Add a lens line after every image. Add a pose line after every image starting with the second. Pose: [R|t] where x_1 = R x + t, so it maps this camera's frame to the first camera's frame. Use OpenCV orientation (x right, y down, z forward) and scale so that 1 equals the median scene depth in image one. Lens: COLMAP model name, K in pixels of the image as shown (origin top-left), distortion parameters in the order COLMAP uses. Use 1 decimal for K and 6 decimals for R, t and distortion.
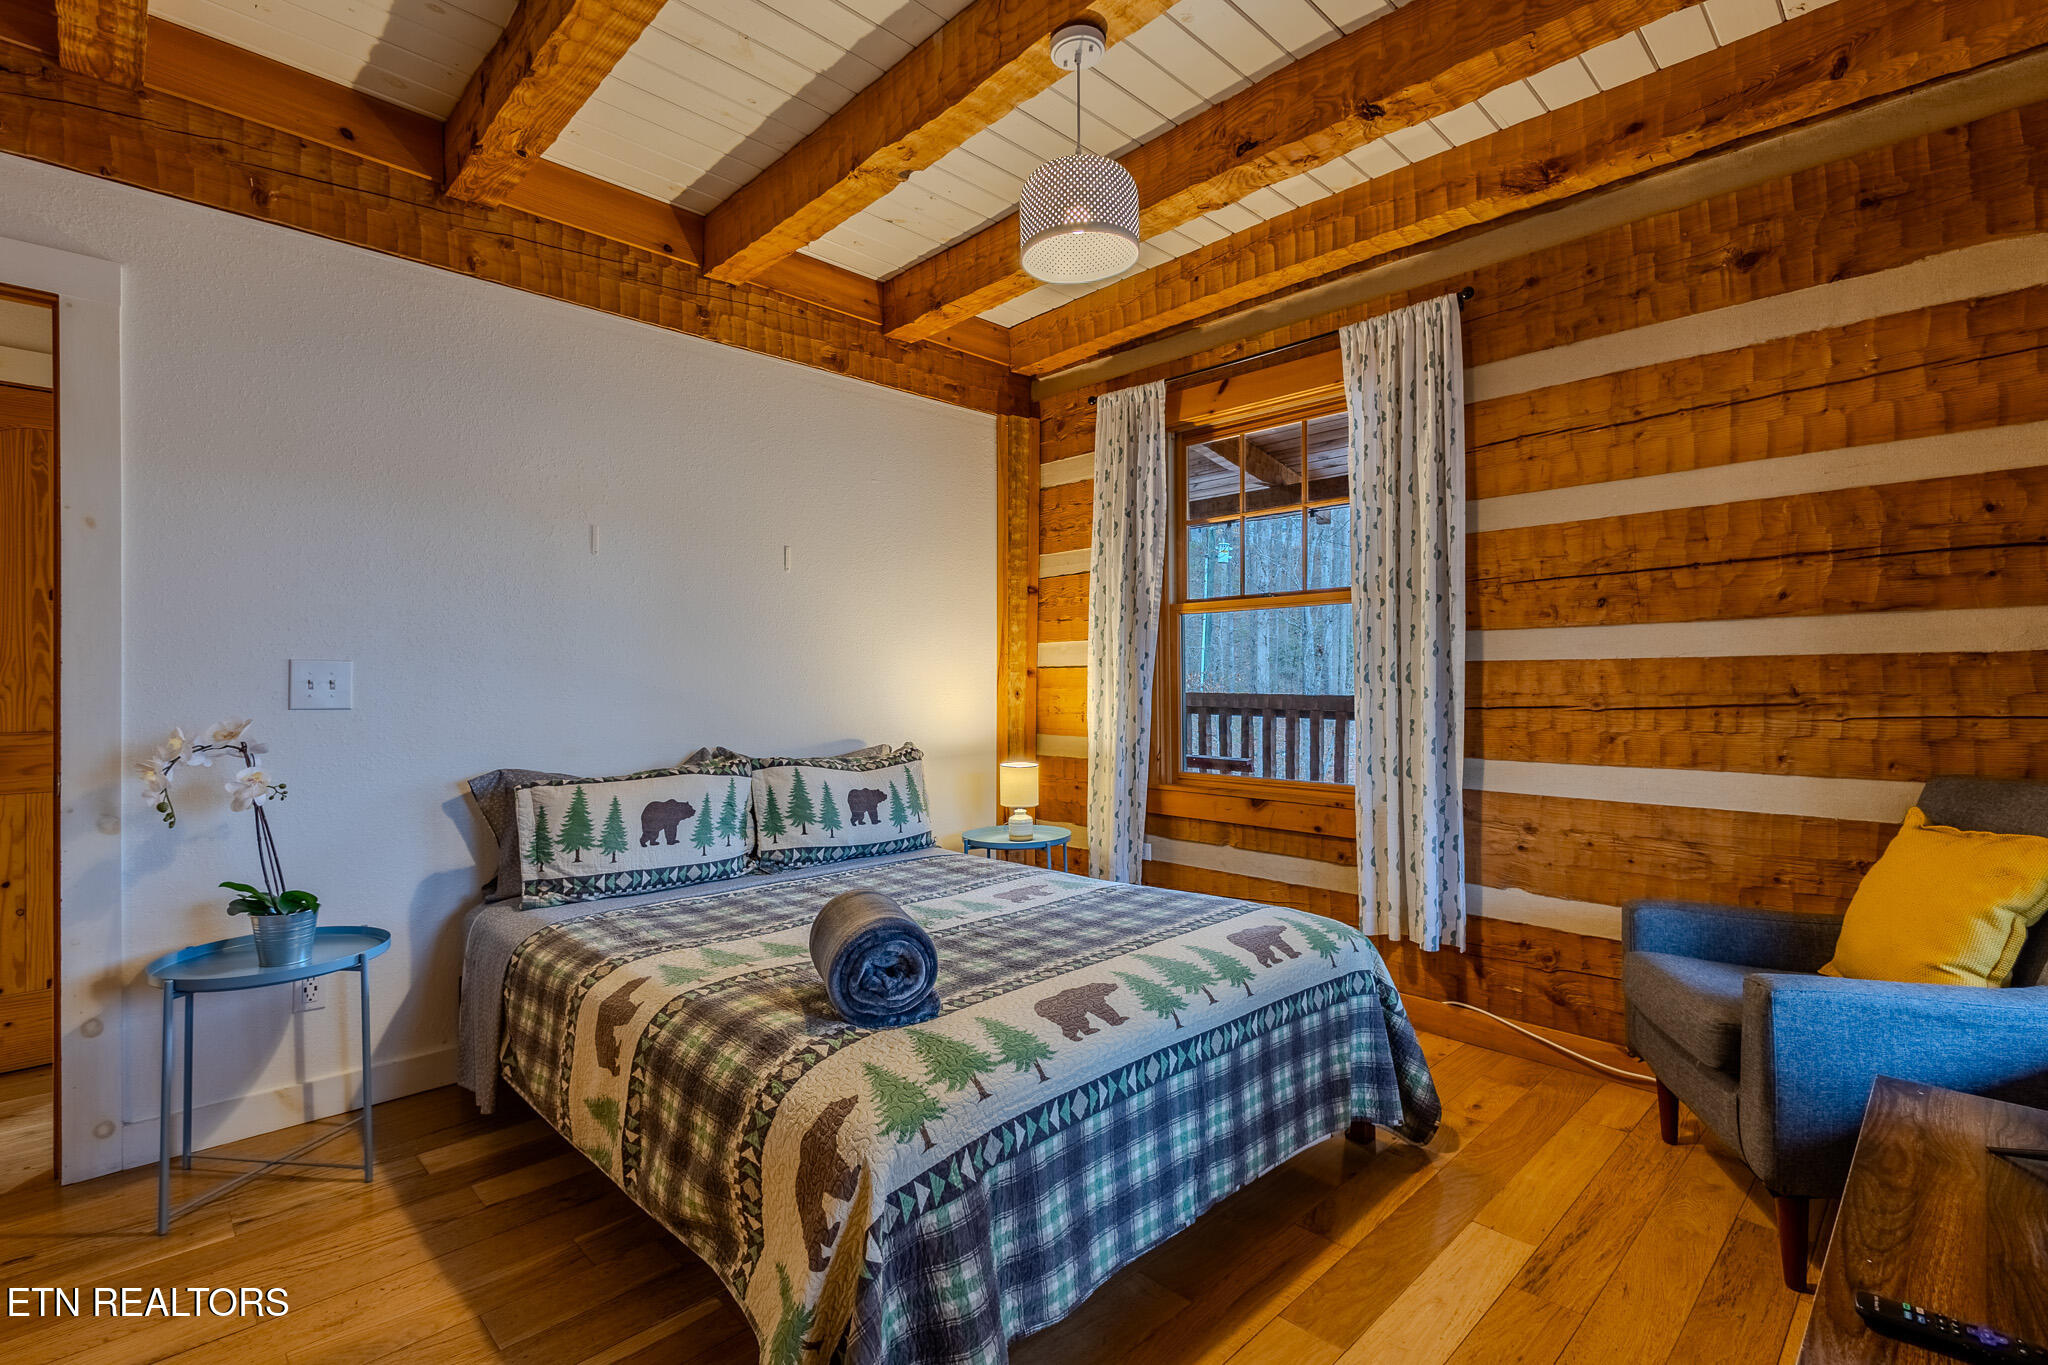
lens RADIAL K [[942.7, 0, 1031.6], [0, 942.7, 680.3], [0, 0, 1]] dist [0.010656, -0.001388]
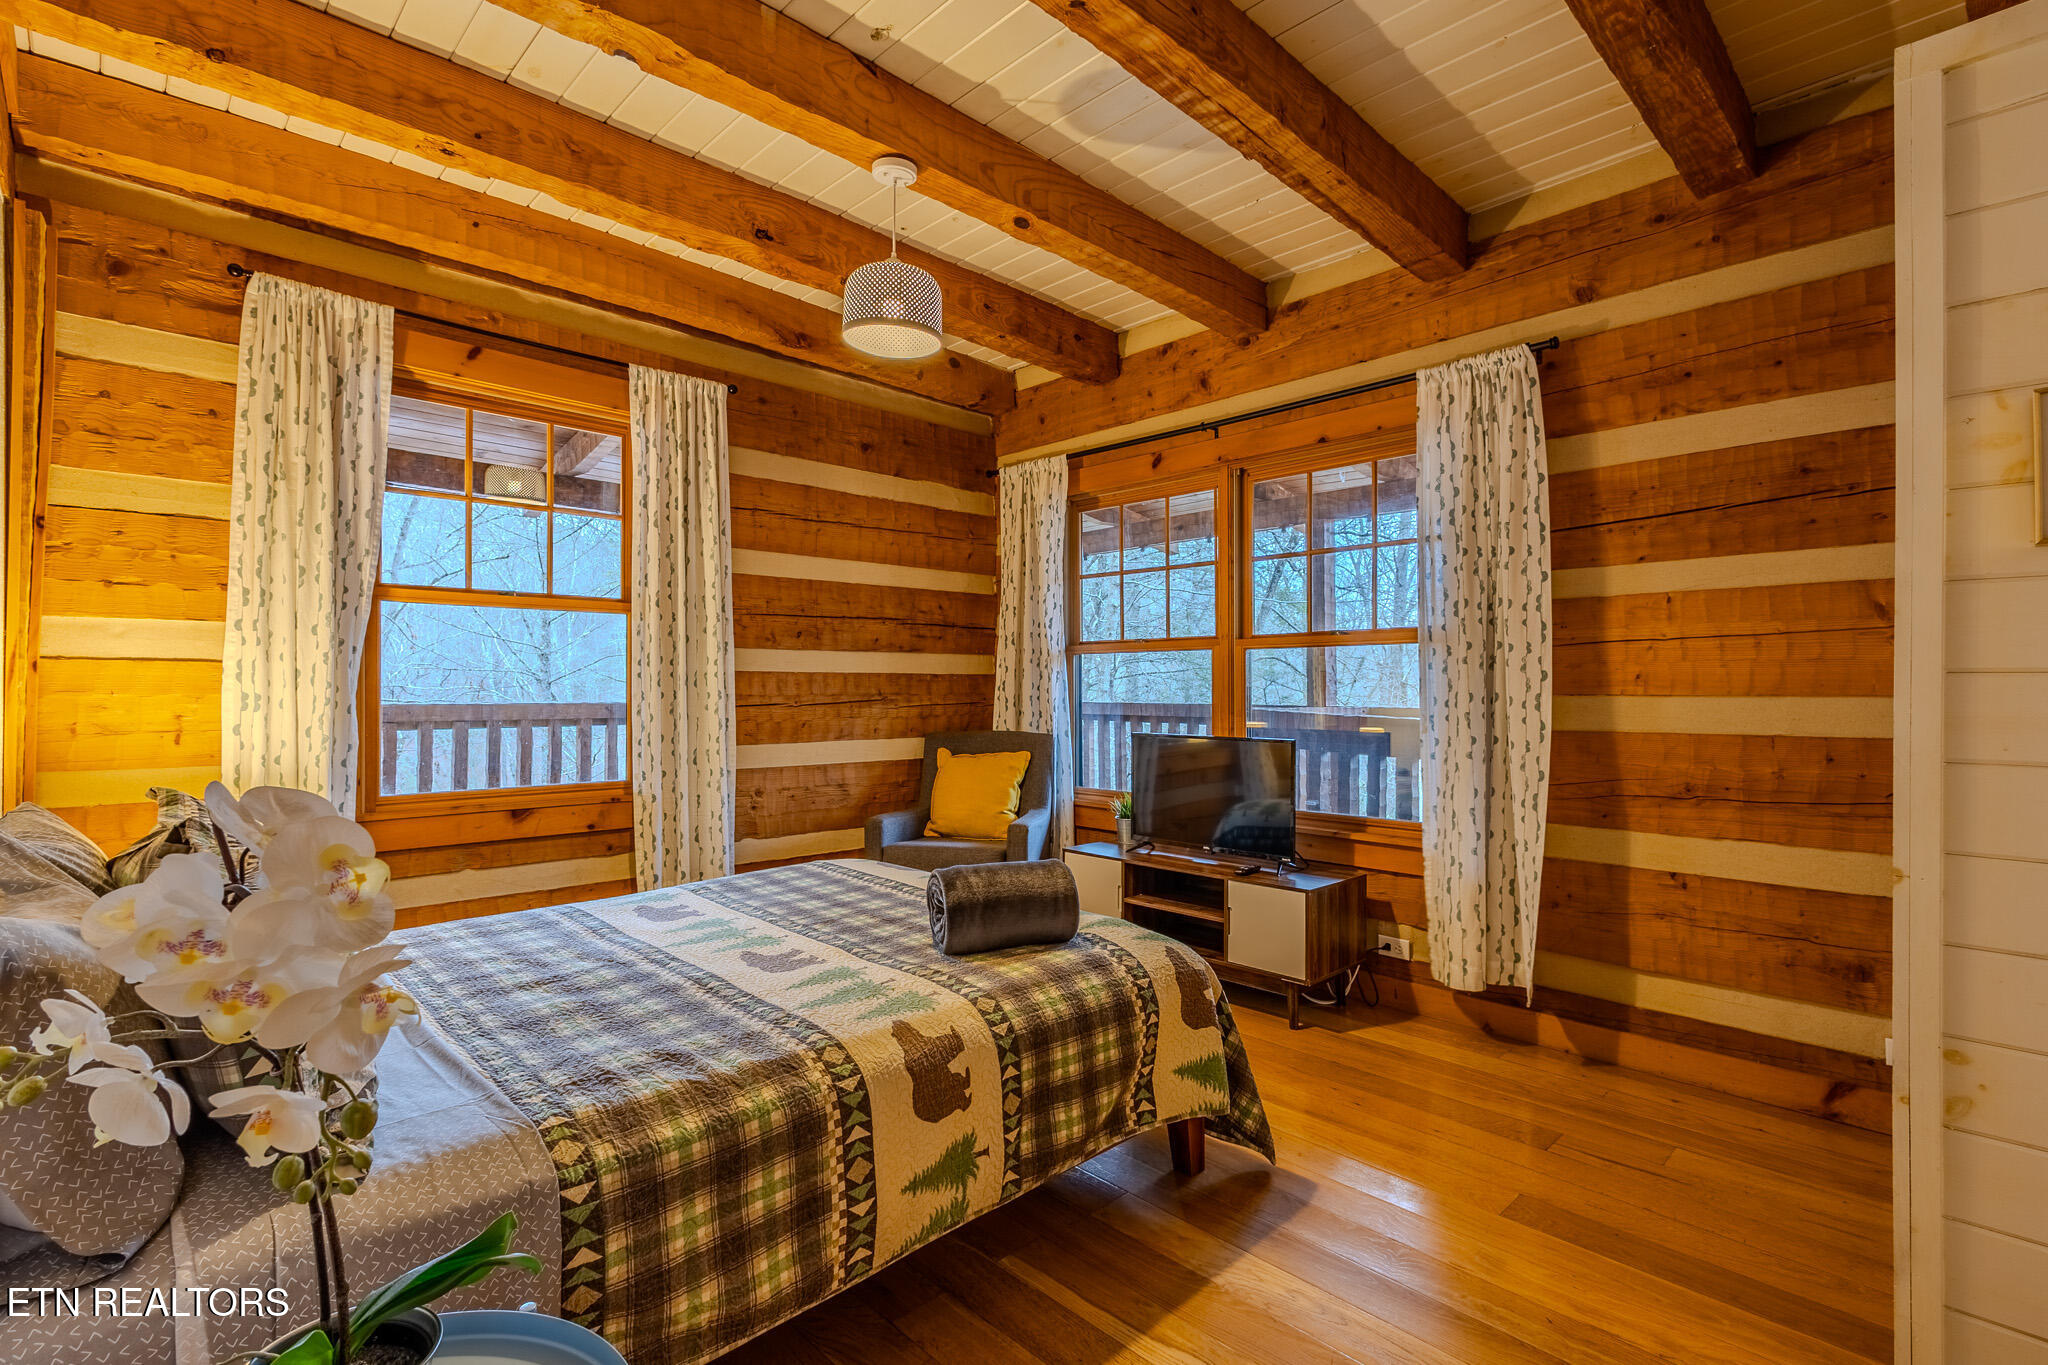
lens RADIAL K [[942.7, 0, 1030.0], [0, 942.7, 683.9], [0, 0, 1]] dist [0.010656, -0.001388]
pose [[0.015806, 0.008385, 0.999840, -0.907569], [-0.004754, 0.999954, -0.008310, 0.007432], [-0.999864, -0.004622, 0.015845, 0.615944]]
